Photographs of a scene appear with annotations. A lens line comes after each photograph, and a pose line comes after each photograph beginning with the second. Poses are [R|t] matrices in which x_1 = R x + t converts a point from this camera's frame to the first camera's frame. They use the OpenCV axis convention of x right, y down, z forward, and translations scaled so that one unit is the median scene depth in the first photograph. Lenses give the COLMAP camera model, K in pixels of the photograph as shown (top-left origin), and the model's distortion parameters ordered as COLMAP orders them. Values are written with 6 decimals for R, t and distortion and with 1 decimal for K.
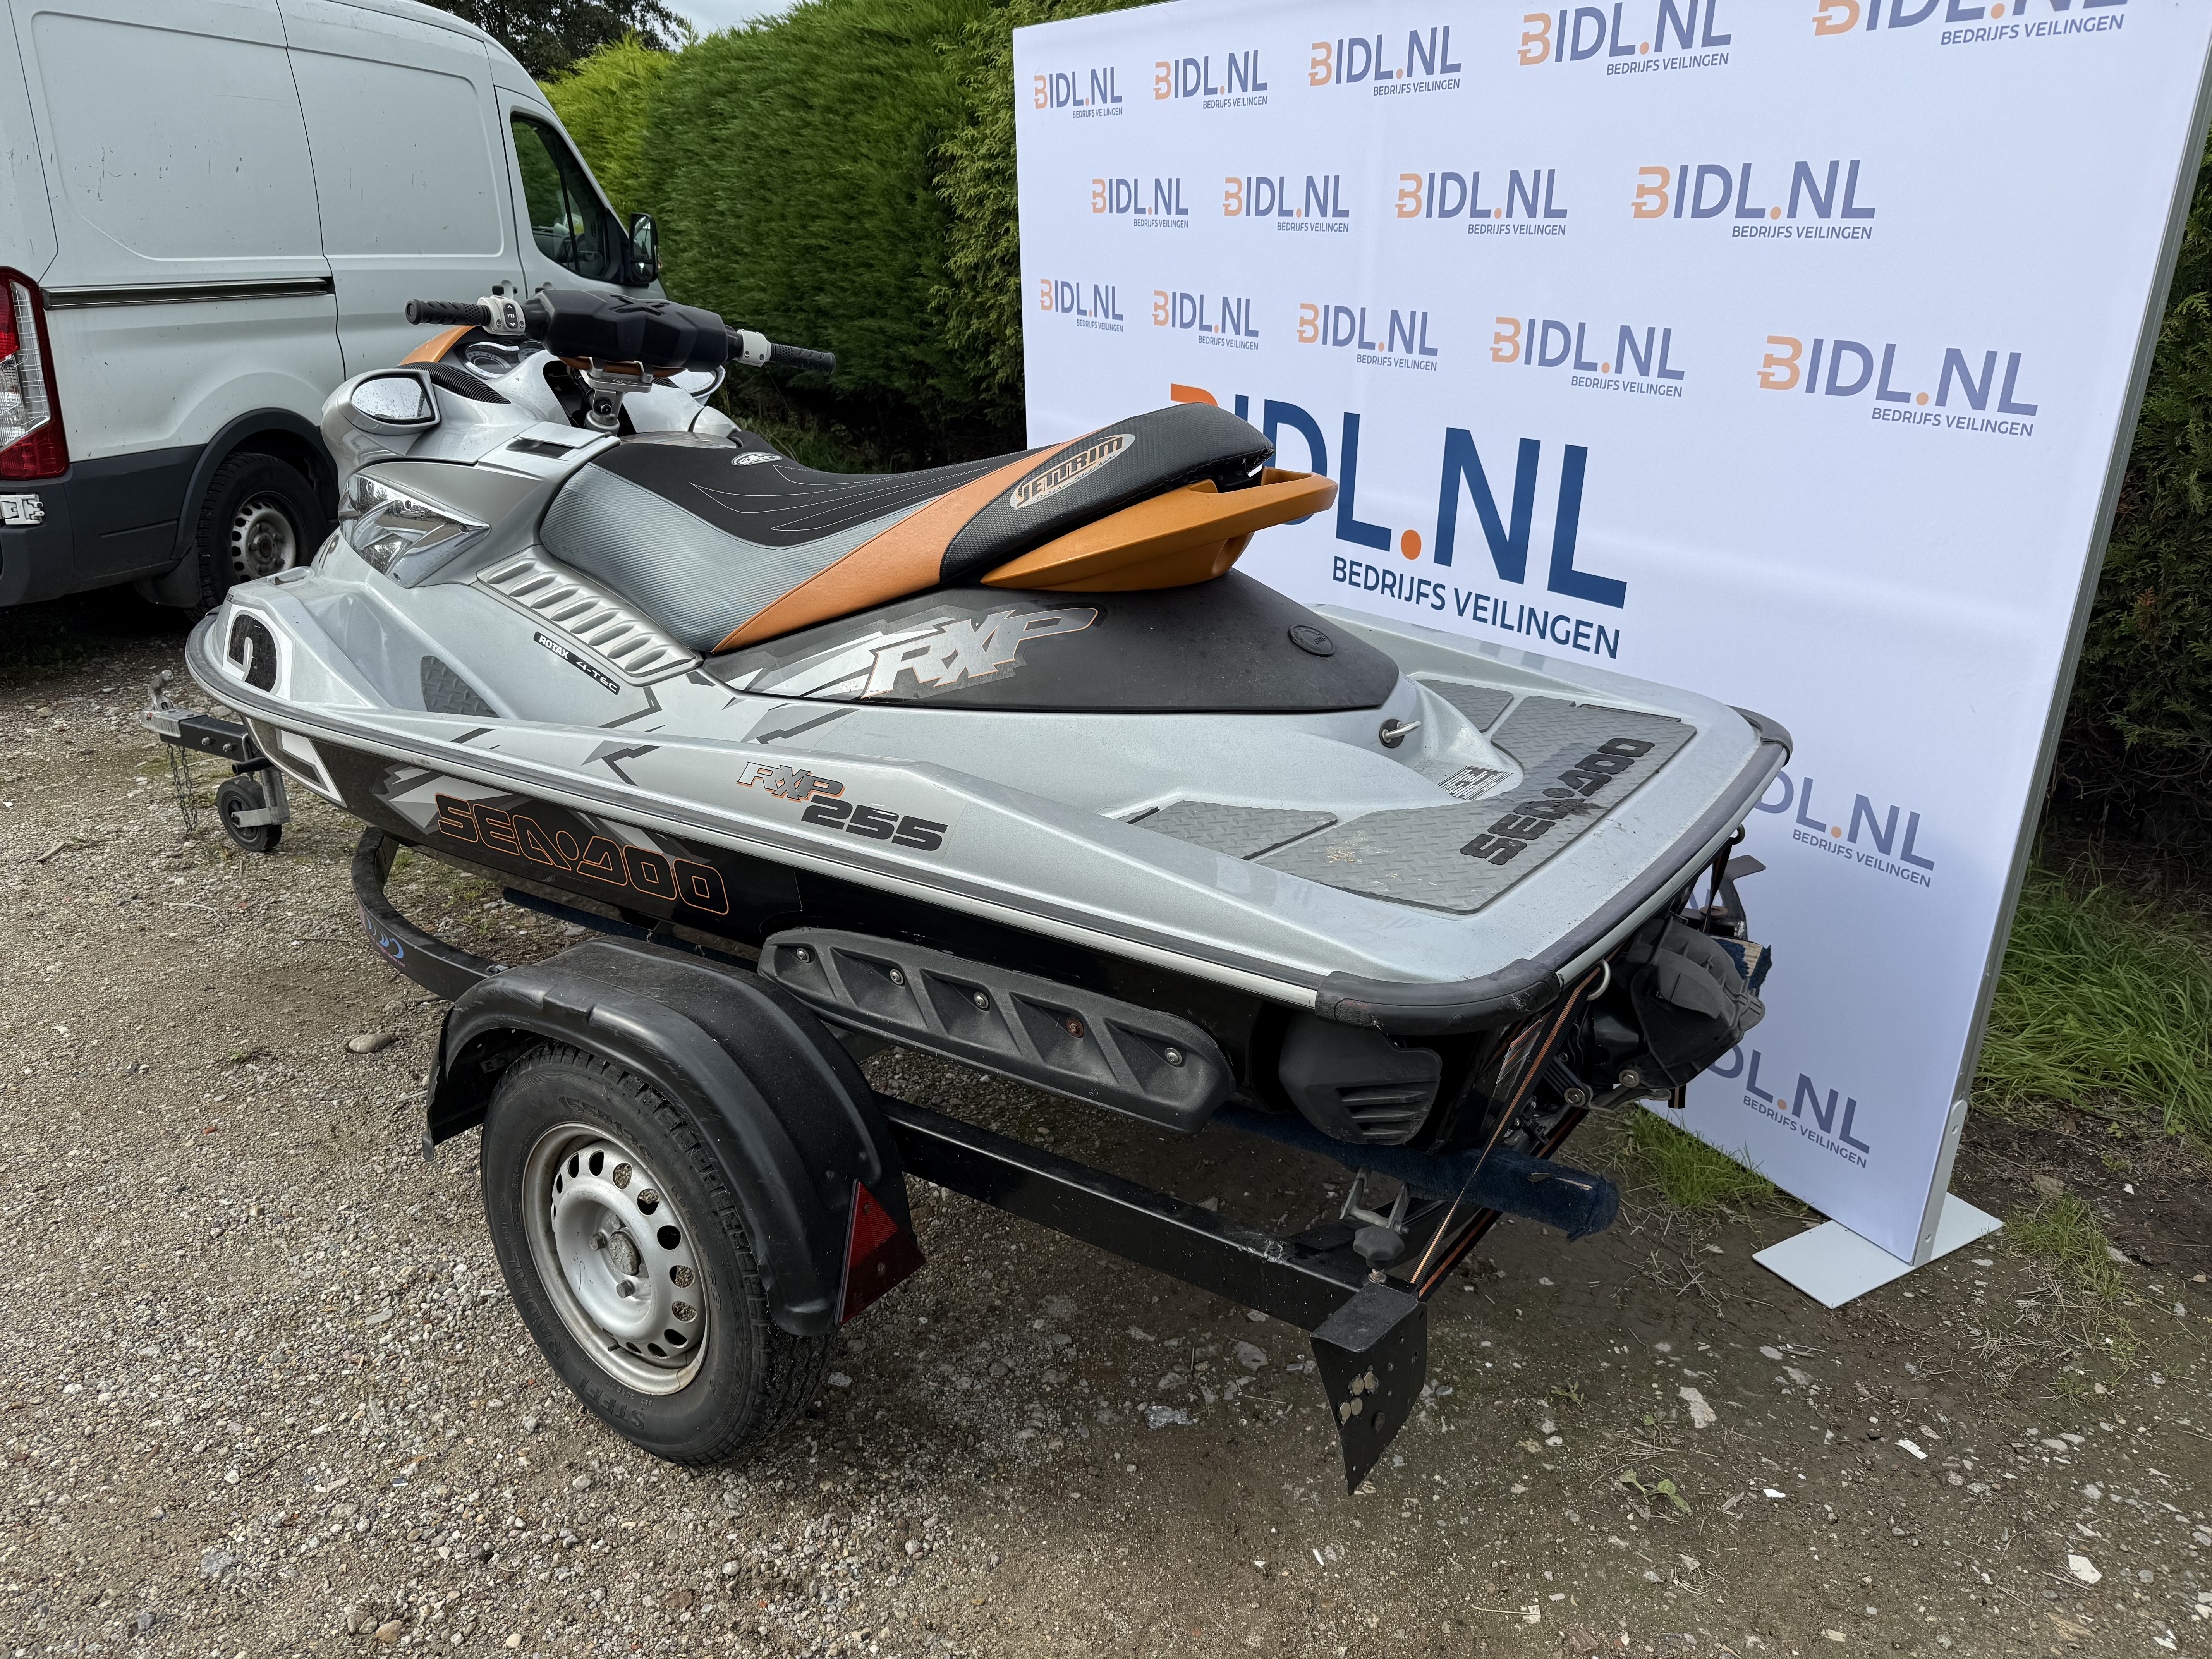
lens RADIAL K [[1562.3, 0, 1102.0], [0, 1562.3, 841.0], [0, 0, 1]] dist [0.013838, -0.029493]
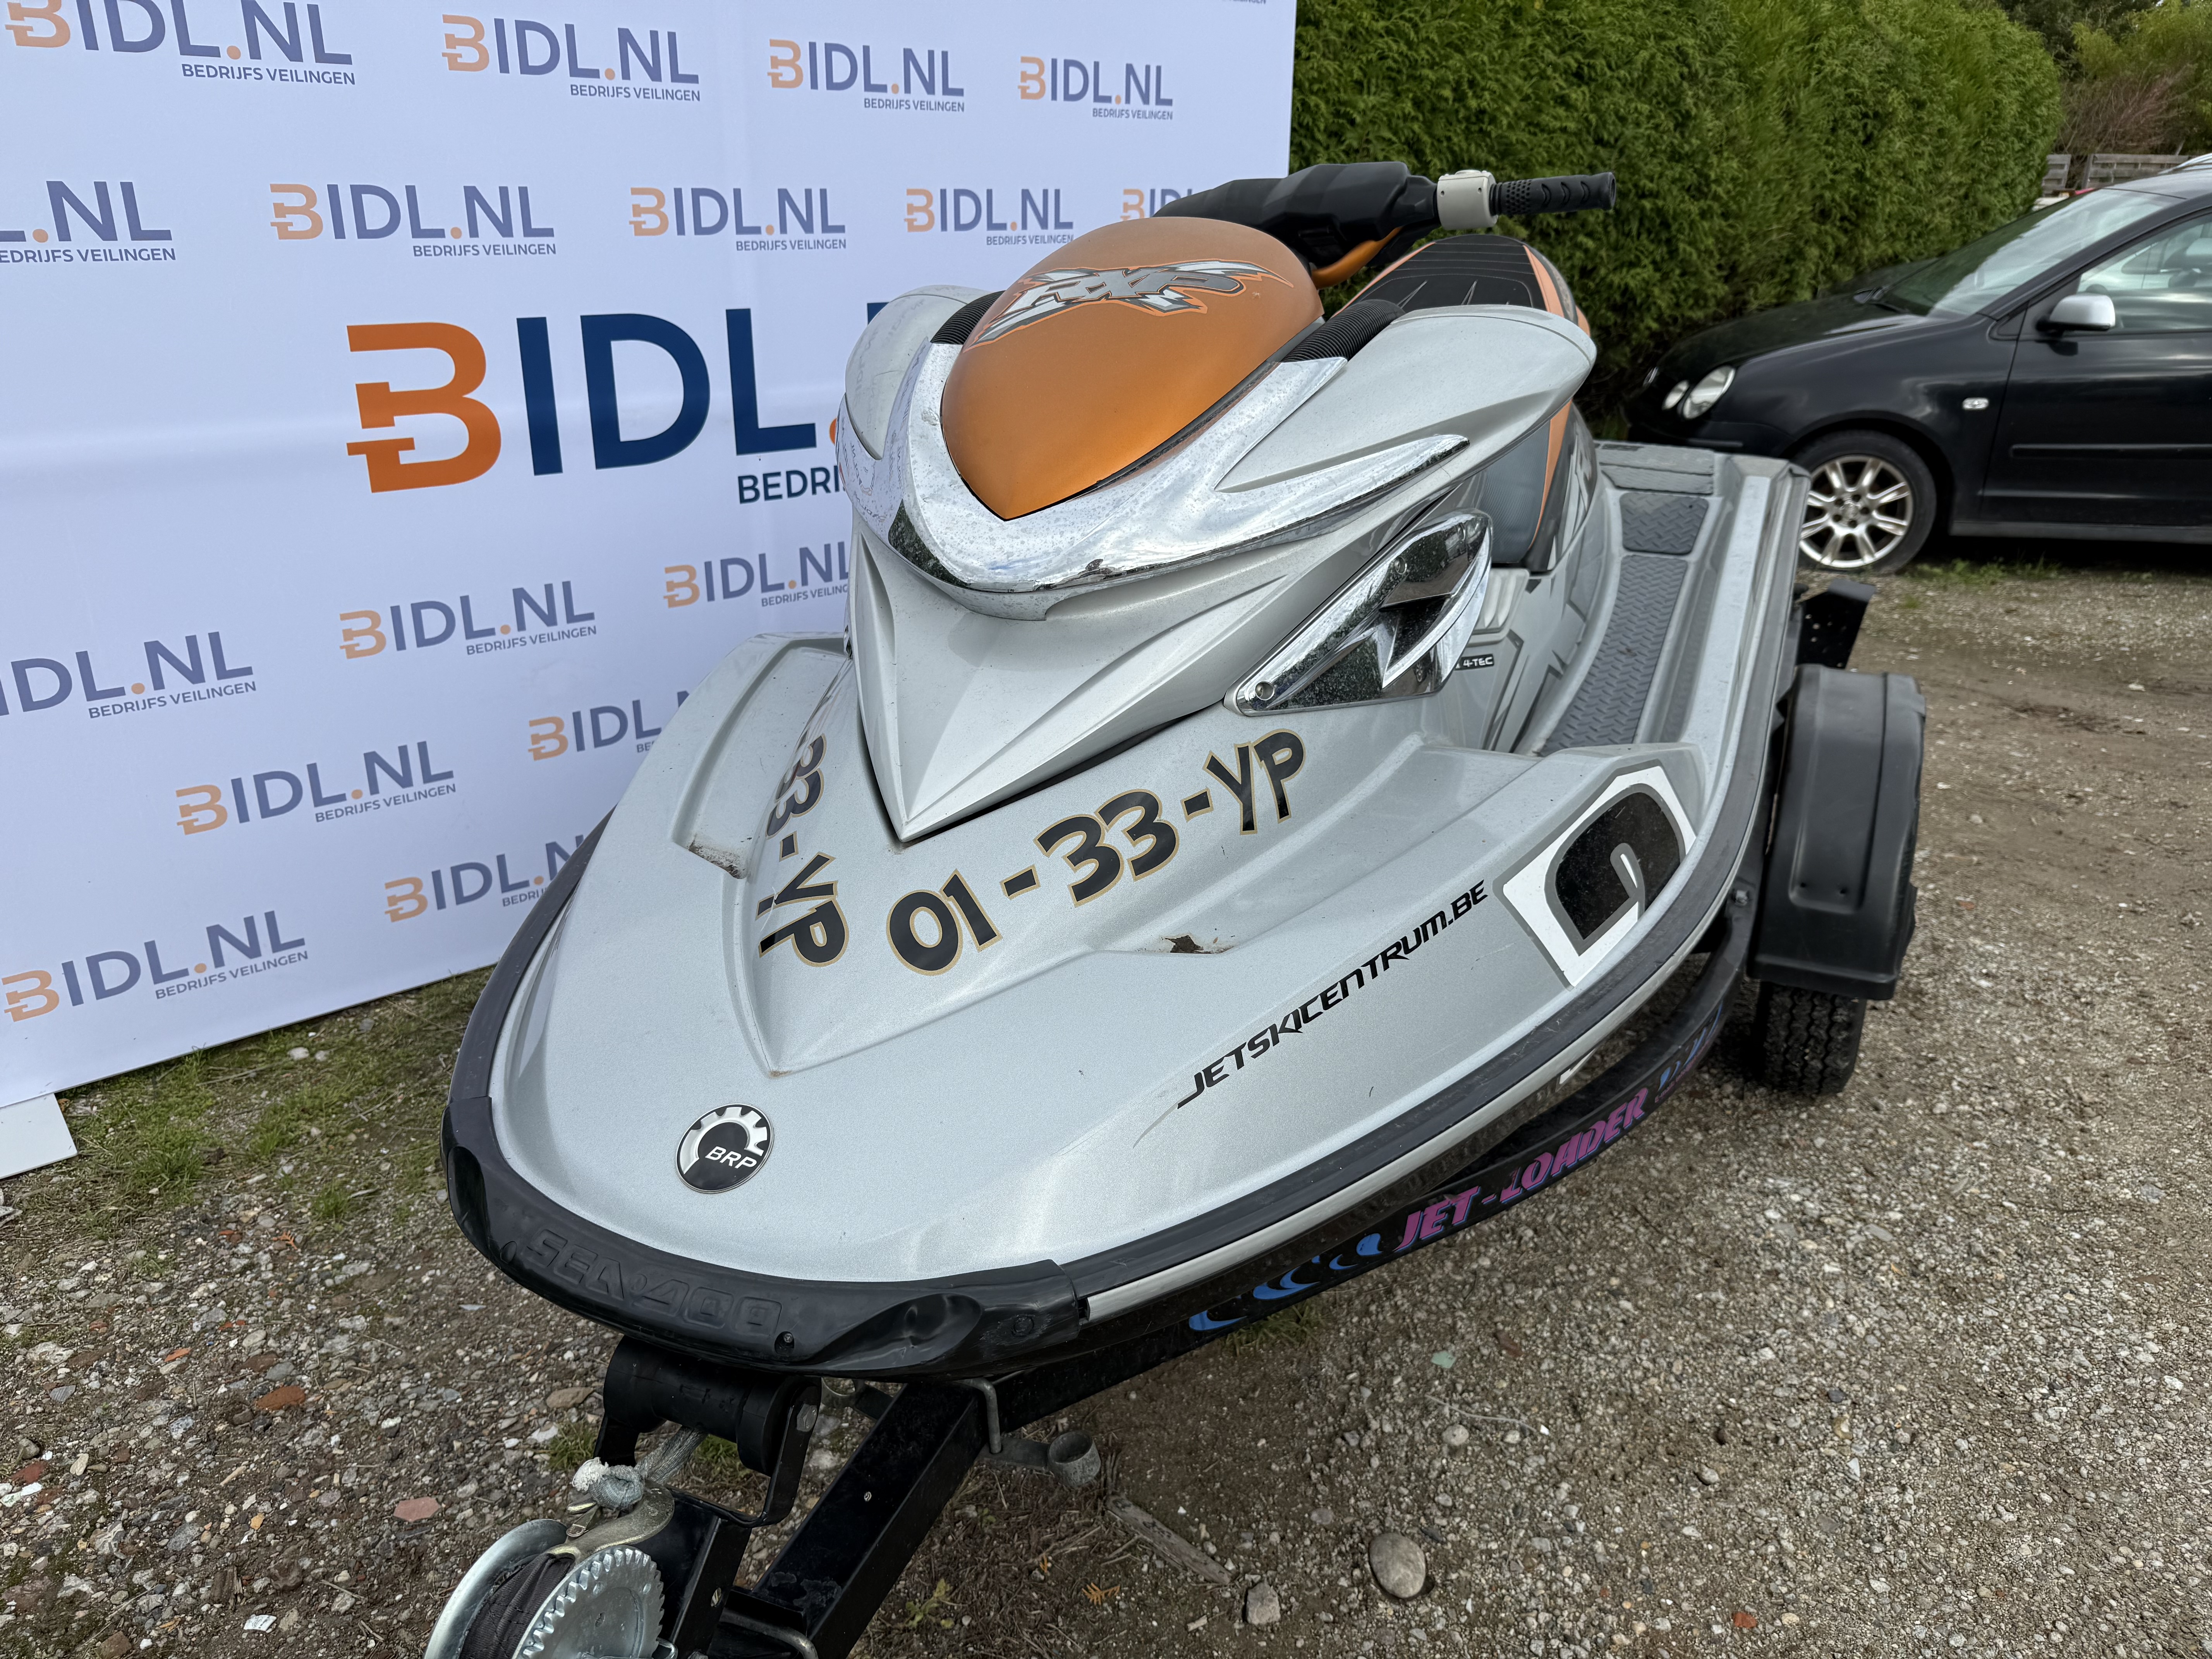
lens RADIAL K [[1562.3, 0, 1108.7], [0, 1562.3, 843.1], [0, 0, 1]] dist [0.013838, -0.029493]
pose [[-0.195946, -0.394477, 0.897771, -0.888240], [0.344999, 0.829256, 0.439671, -0.379507], [-0.917922, 0.395882, -0.026396, 1.057490]]
